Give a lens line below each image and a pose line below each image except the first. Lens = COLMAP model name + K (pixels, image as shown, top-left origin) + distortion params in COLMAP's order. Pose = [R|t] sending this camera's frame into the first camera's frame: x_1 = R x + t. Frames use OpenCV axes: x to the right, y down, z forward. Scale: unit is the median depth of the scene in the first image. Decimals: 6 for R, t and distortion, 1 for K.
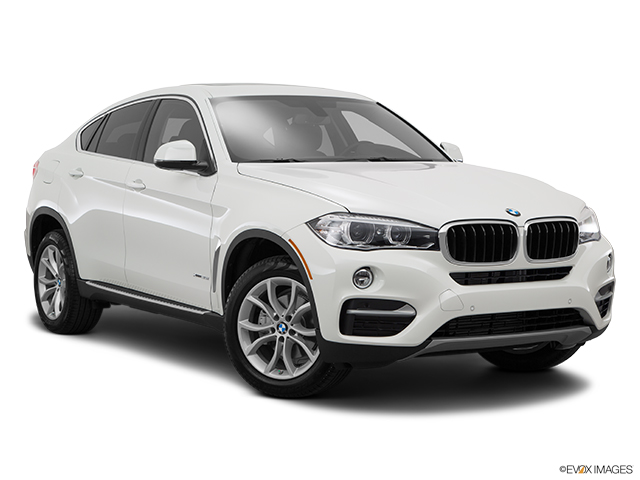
lens RADIAL K [[1178.3, 0, 320.0], [0, 1178.3, 240.0], [0, 0, 1]] dist [0.056325, 0.057524]
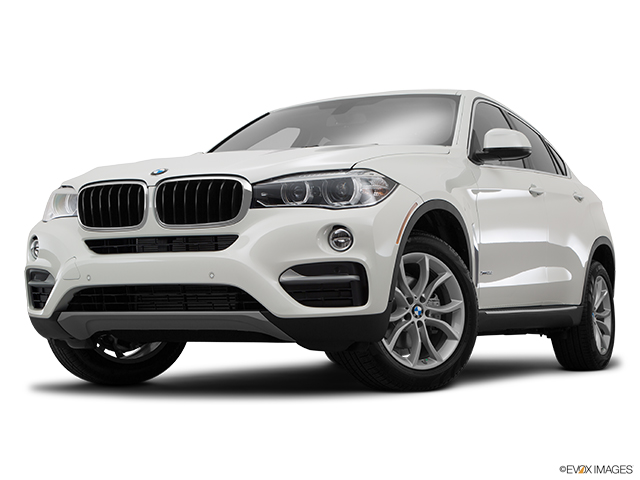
lens RADIAL K [[1096.9, 0, 320.0], [0, 1096.9, 240.0], [0, 0, 1]] dist [-0.026834, -0.022045]
pose [[0.543697, -0.060438, -0.837102, 0.905818], [-0.047561, 0.993582, -0.102626, 0.104006], [0.837933, 0.095611, 0.537334, 0.671596]]
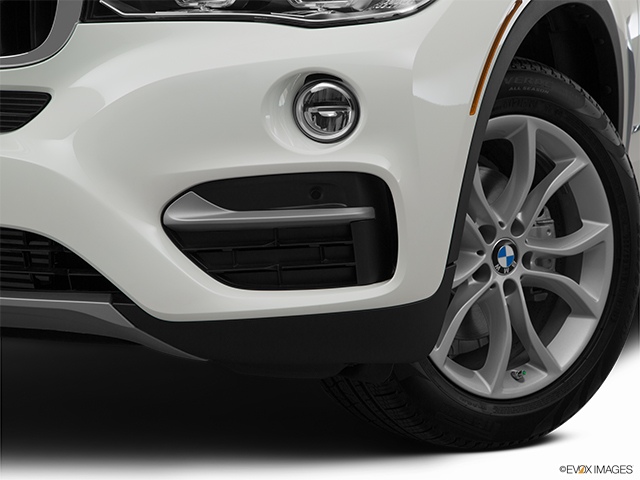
lens RADIAL K [[1533.4, 0, 320.0], [0, 1533.4, 240.0], [0, 0, 1]] dist [0.307170, 0.105665]
pose [[0.573179, 0.110682, -0.811921, 0.600200], [-0.054285, 0.993788, 0.097152, 0.018073], [0.817630, -0.011610, 0.575627, 0.862994]]
